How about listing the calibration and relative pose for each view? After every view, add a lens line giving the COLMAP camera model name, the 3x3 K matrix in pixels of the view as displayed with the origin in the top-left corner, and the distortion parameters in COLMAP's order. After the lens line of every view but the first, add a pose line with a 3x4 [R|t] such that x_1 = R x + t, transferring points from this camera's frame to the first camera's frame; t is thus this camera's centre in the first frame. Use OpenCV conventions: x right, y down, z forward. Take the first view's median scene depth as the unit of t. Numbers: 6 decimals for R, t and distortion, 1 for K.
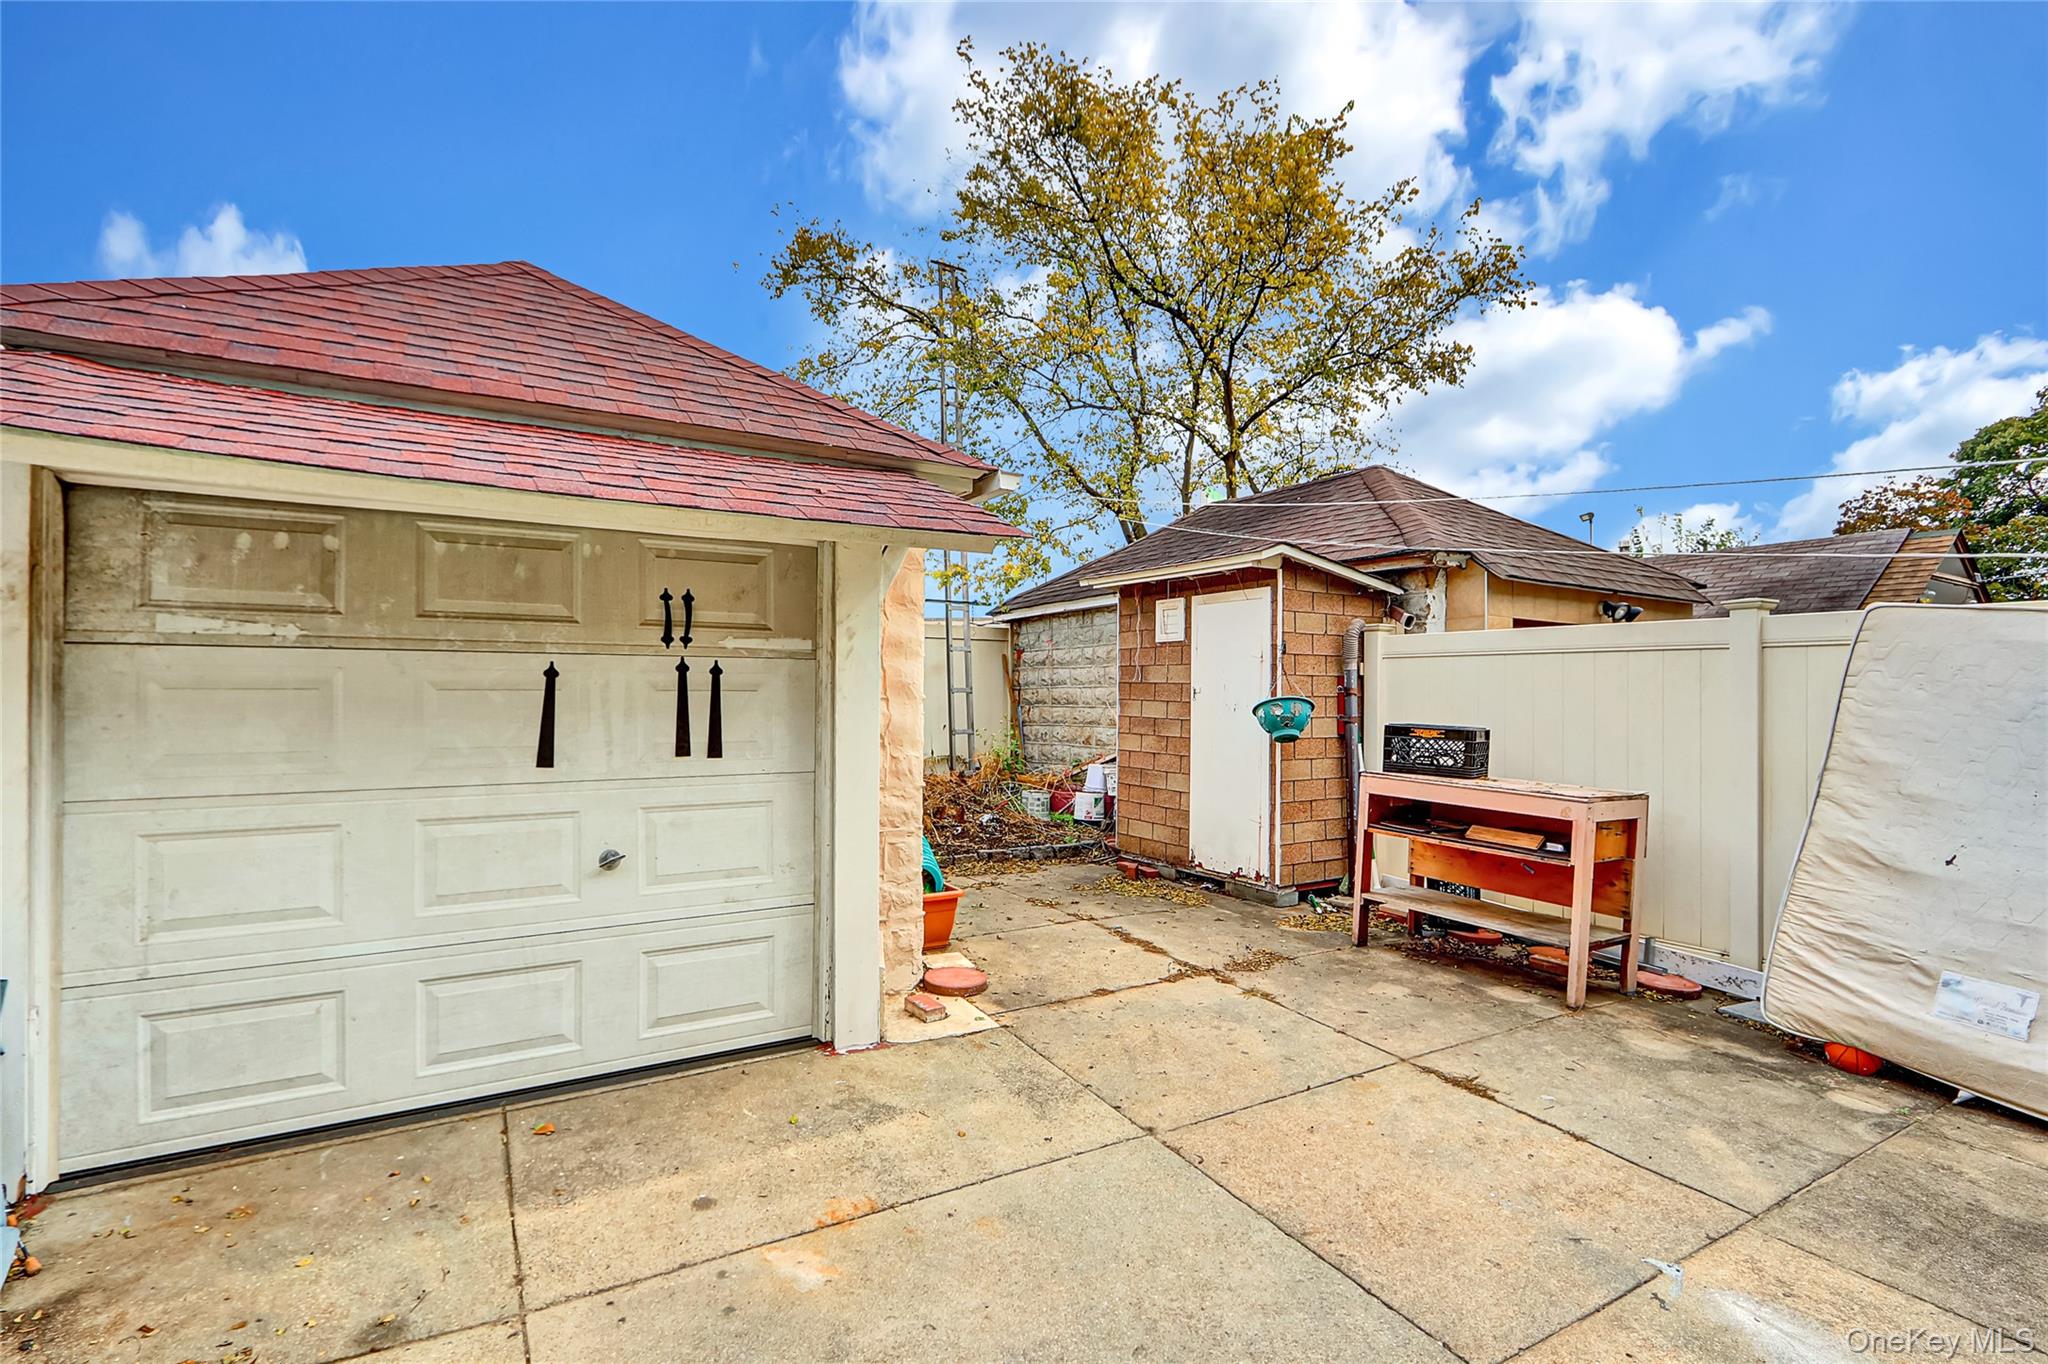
lens RADIAL K [[974.0, 0, 1002.3], [0, 974.0, 696.3], [0, 0, 1]] dist [-0.003451, 0.000144]
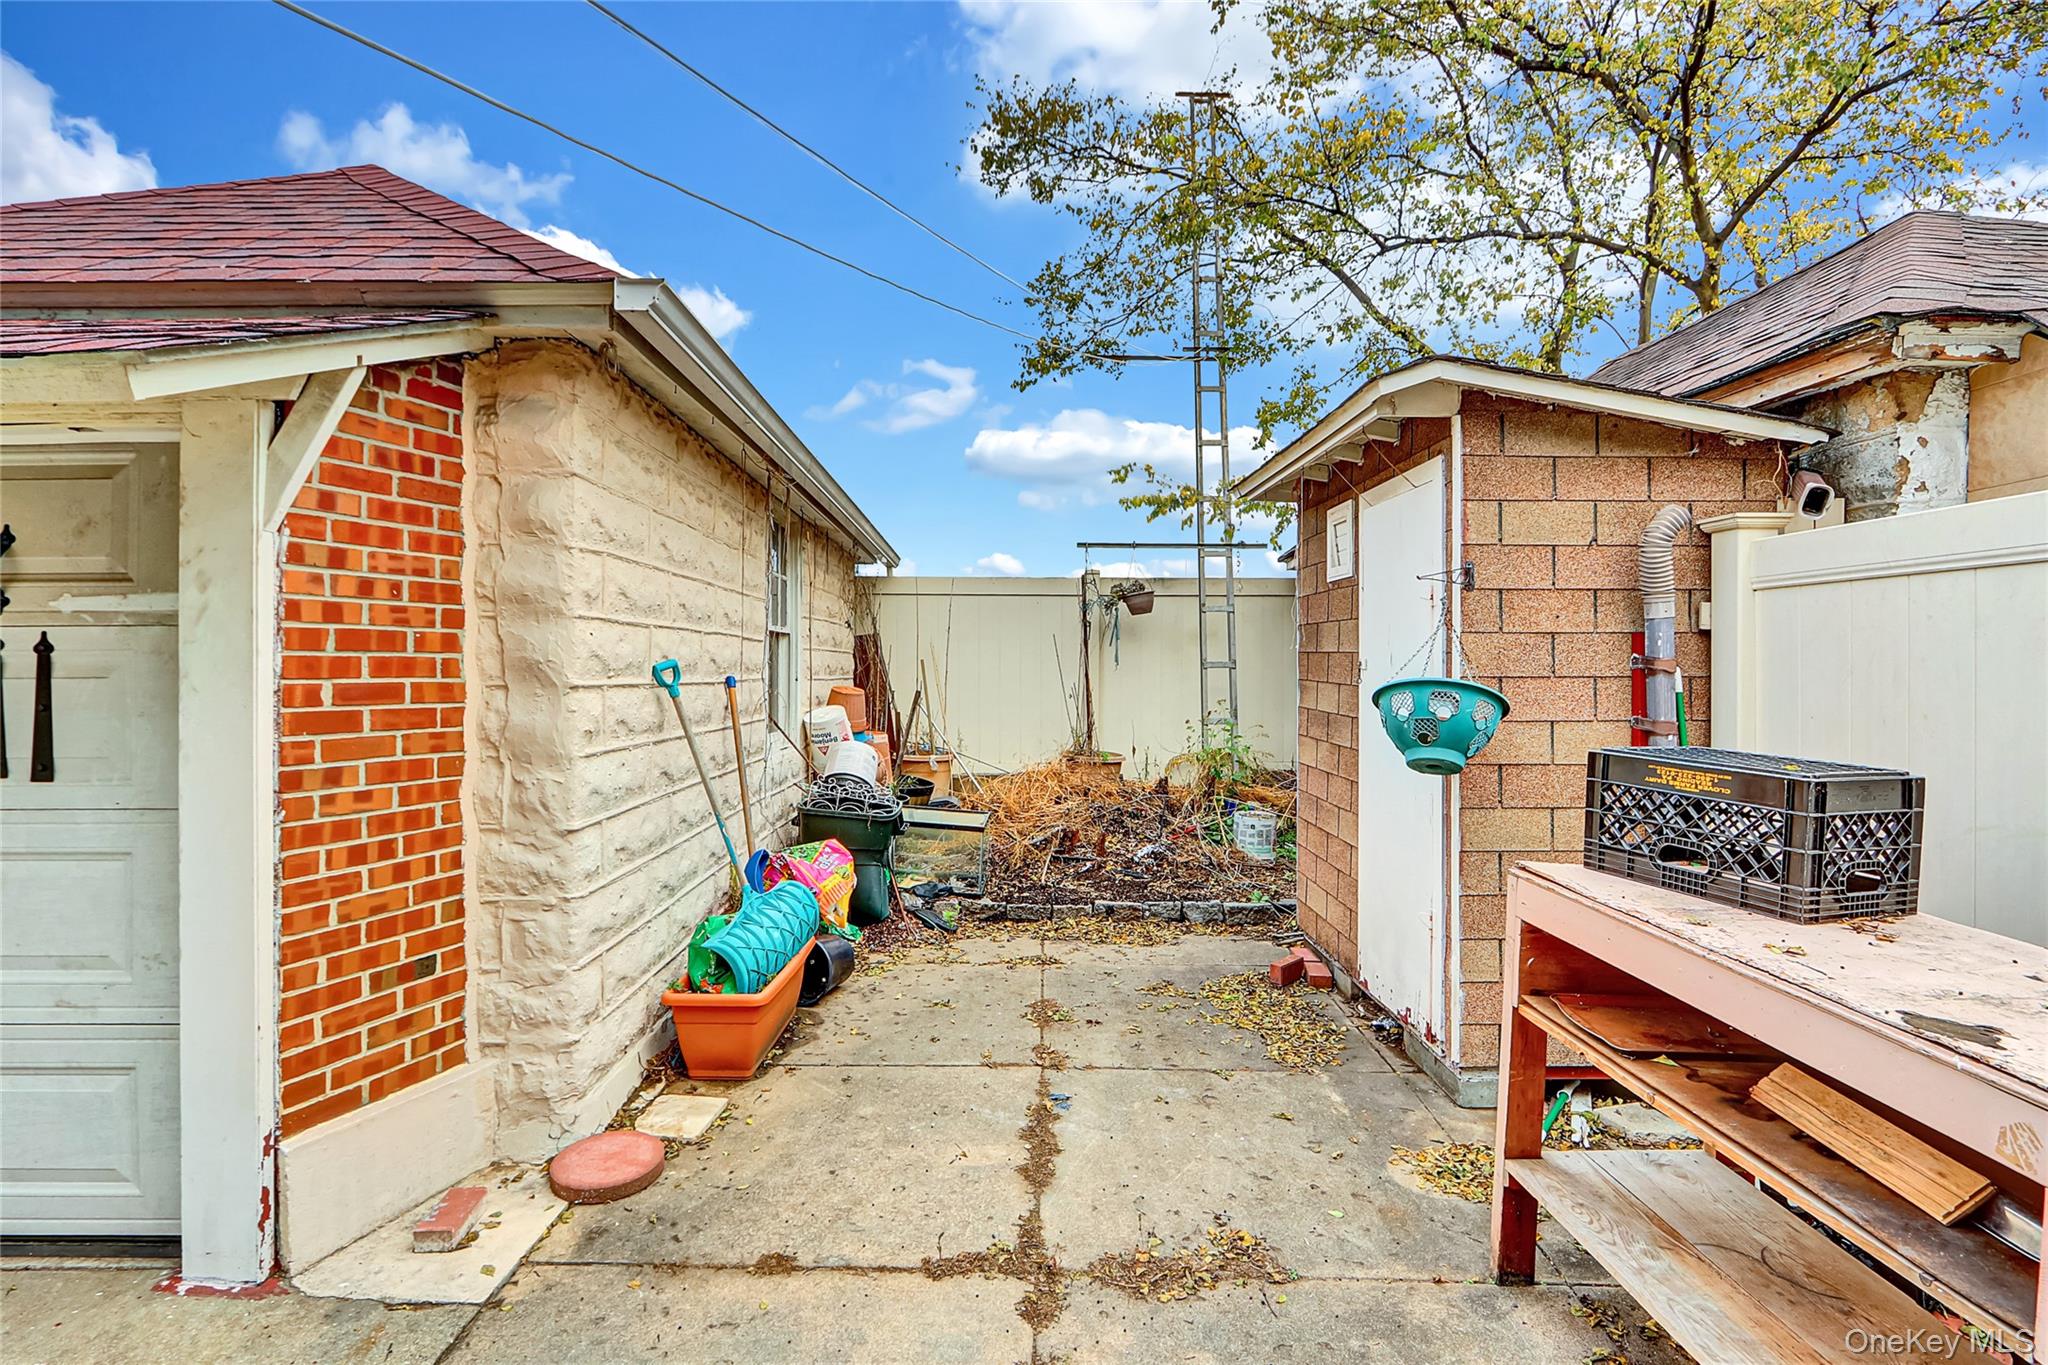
lens RADIAL K [[974.0, 0, 1033.2], [0, 974.0, 667.0], [0, 0, 1]] dist [-0.003451, 0.000144]
pose [[0.851386, -0.006833, -0.524496, 0.425737], [0.005328, 0.999976, -0.004379, -0.004675], [0.524513, 0.000934, 0.851402, 0.558754]]
